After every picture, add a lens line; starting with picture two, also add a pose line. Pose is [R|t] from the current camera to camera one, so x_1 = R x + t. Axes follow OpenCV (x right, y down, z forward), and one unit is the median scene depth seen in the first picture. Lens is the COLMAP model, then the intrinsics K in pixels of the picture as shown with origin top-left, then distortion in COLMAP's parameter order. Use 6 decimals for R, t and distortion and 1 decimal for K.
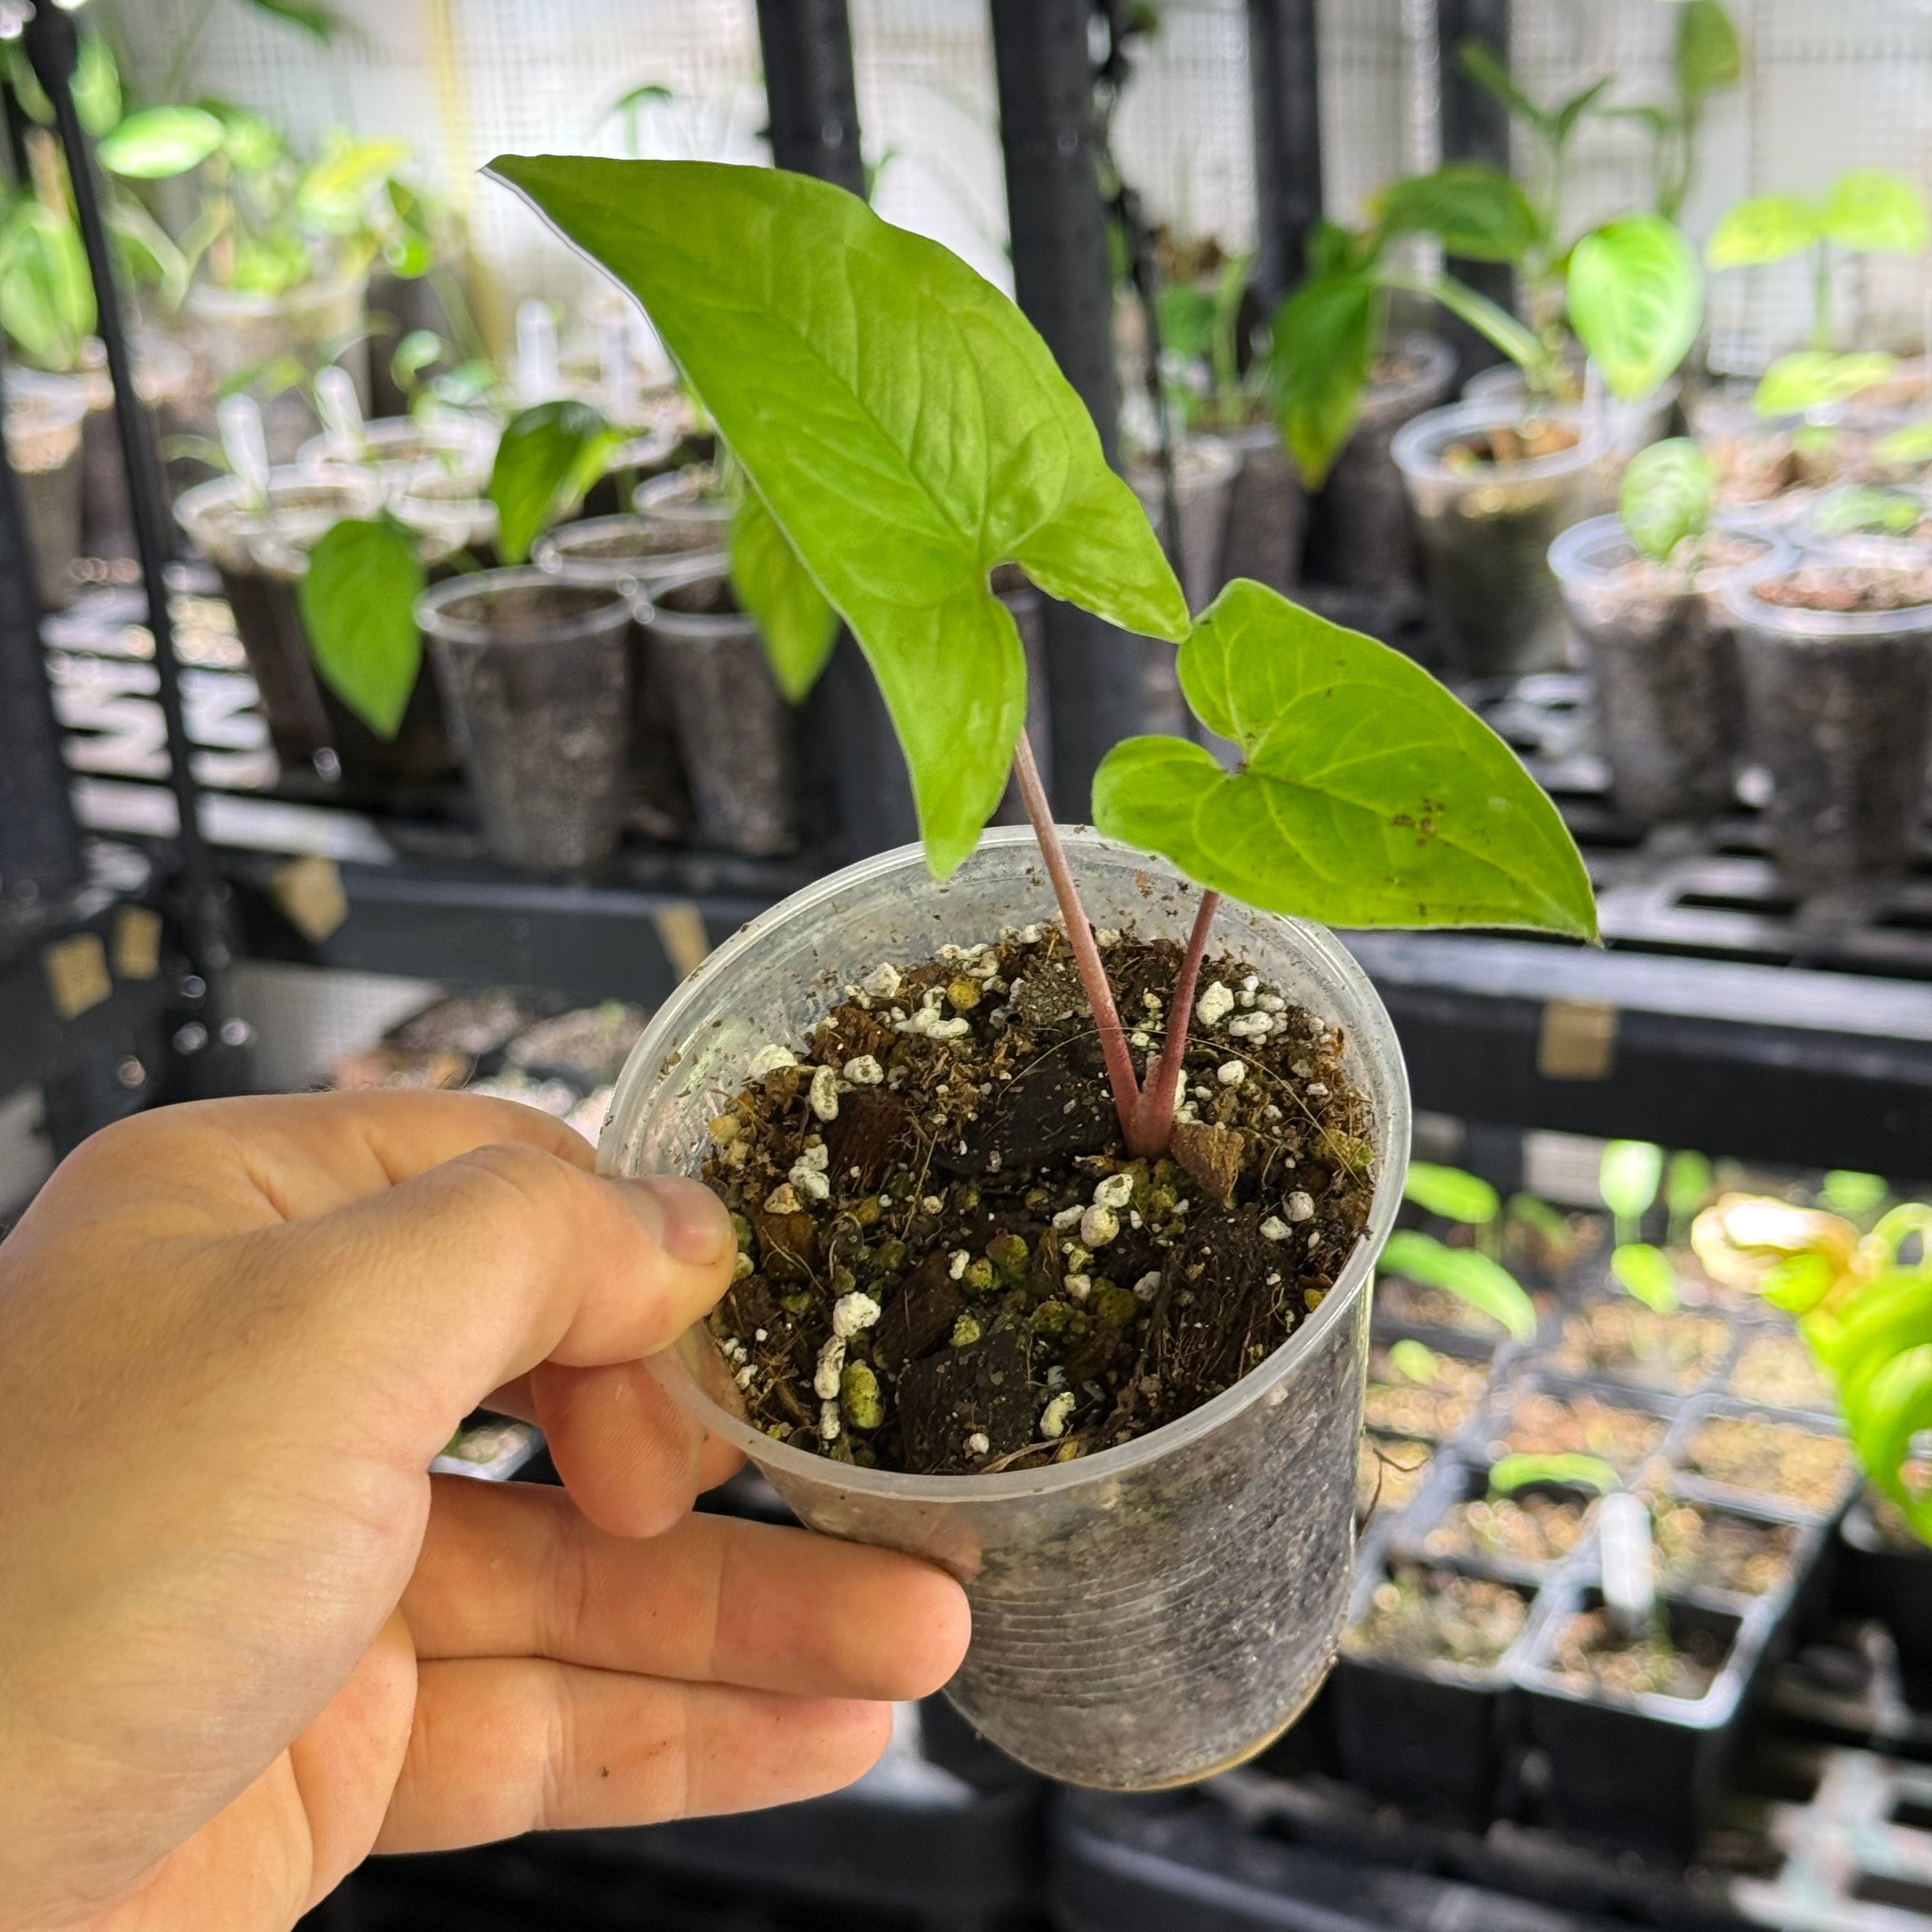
lens RADIAL K [[3775.4, 0, 951.3], [0, 3775.4, 962.4], [0, 0, 1]] dist [0.148166, 0.000000]
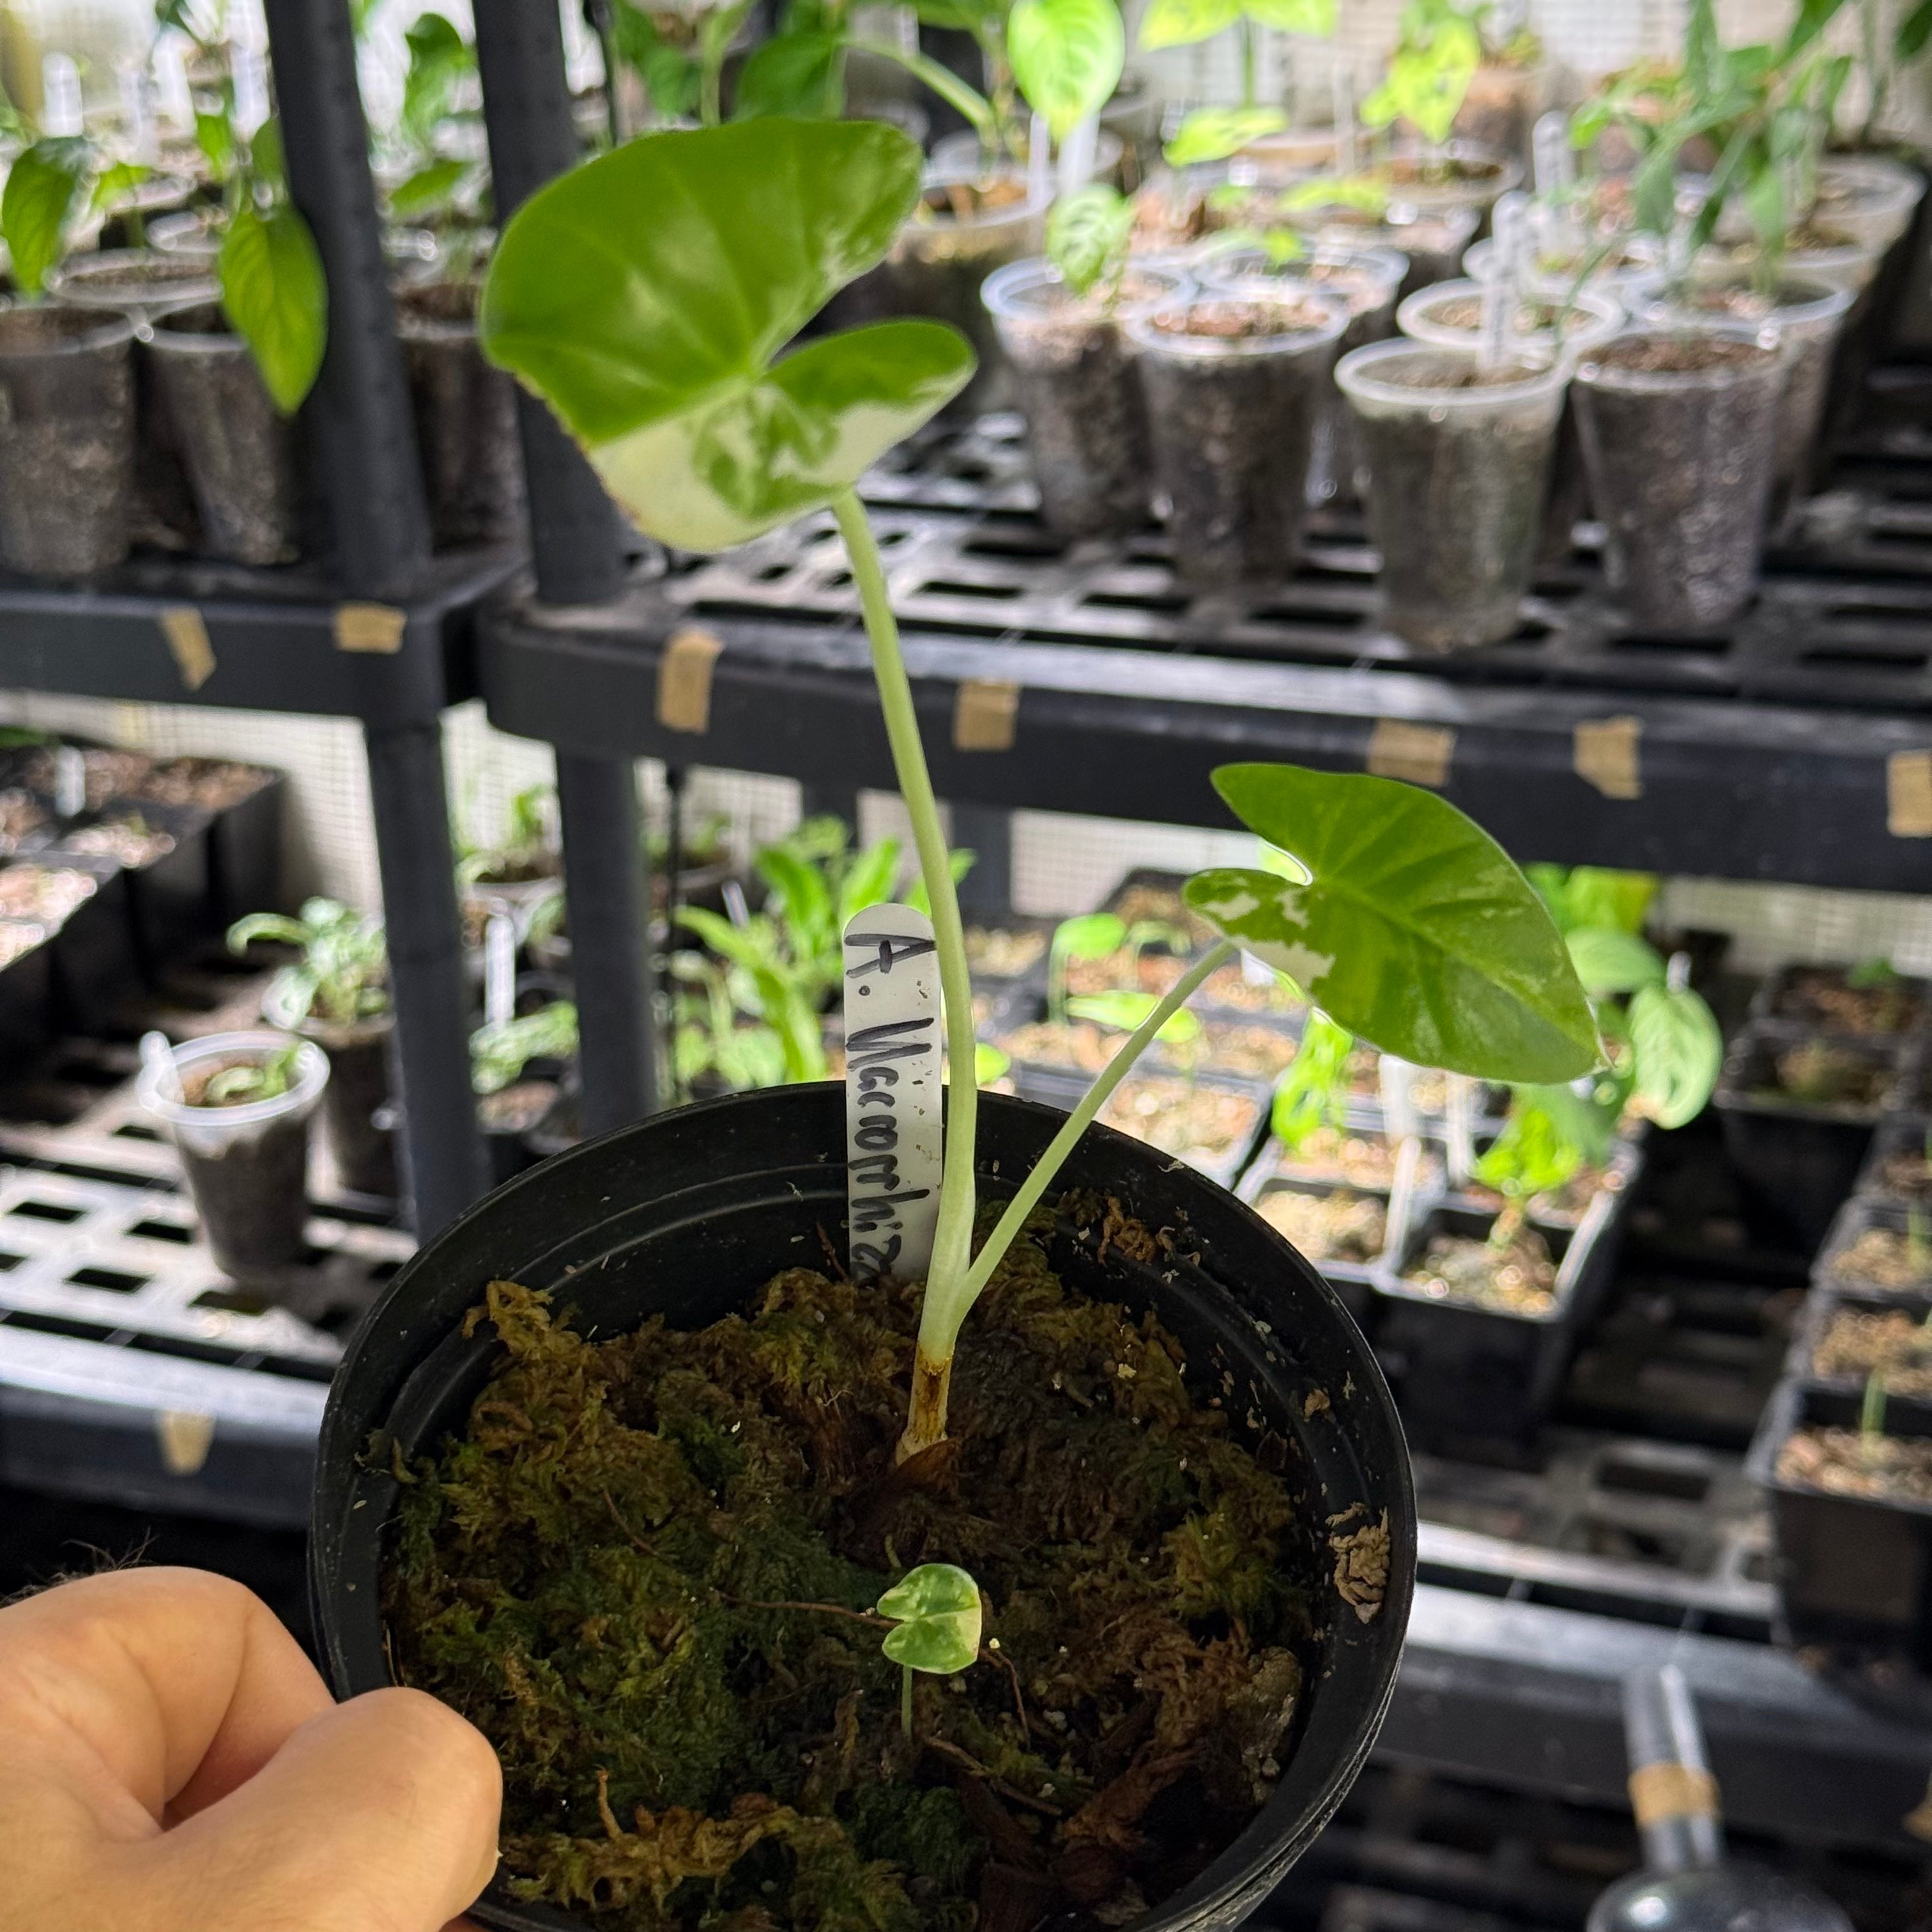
lens RADIAL K [[3775.4, 0, 965.7], [0, 3775.4, 974.2], [0, 0, 1]] dist [0.148166, 0.000000]
pose [[0.995823, -0.005583, 0.091134, 0.047044], [0.001828, 0.999148, 0.041235, 0.041433], [-0.091287, -0.040896, 0.994985, -0.093044]]
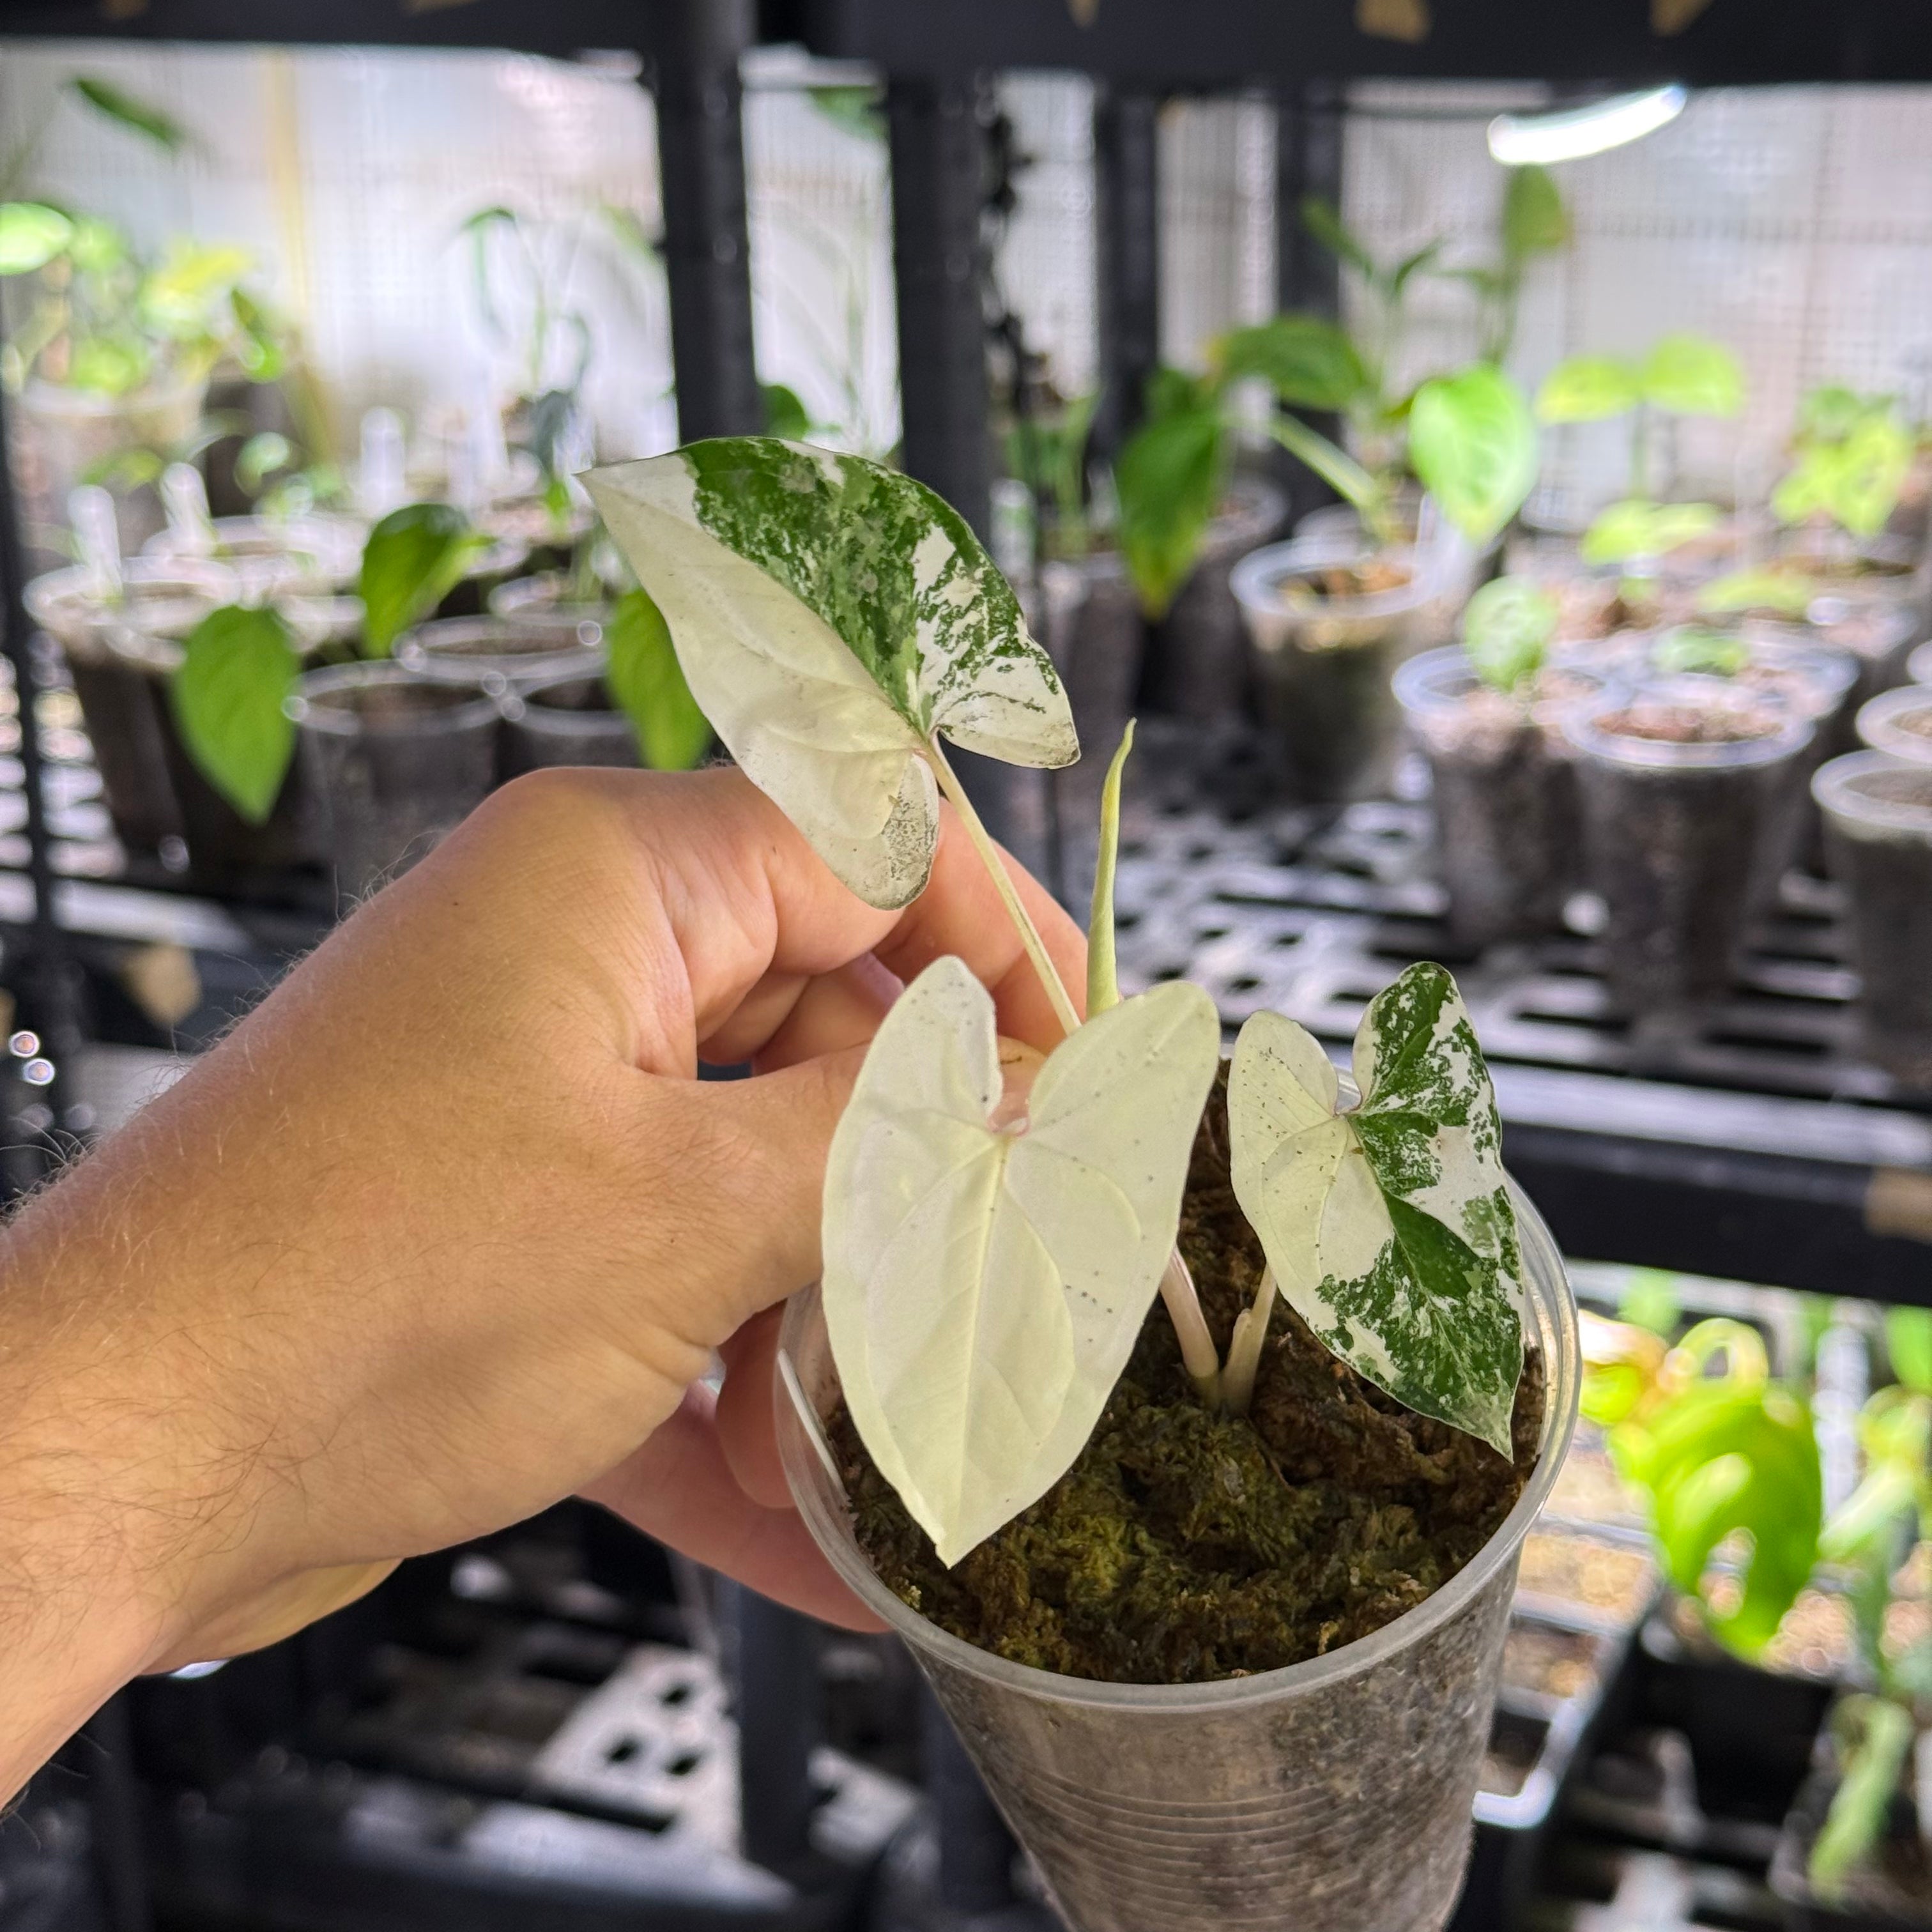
lens RADIAL K [[3775.4, 0, 962.8], [0, 3775.4, 967.0], [0, 0, 1]] dist [0.148166, 0.000000]
pose [[0.996240, 0.028319, 0.081877, -0.039417], [-0.024806, 0.998741, -0.043612, 0.016775], [-0.083009, 0.041417, 0.995688, -0.018871]]
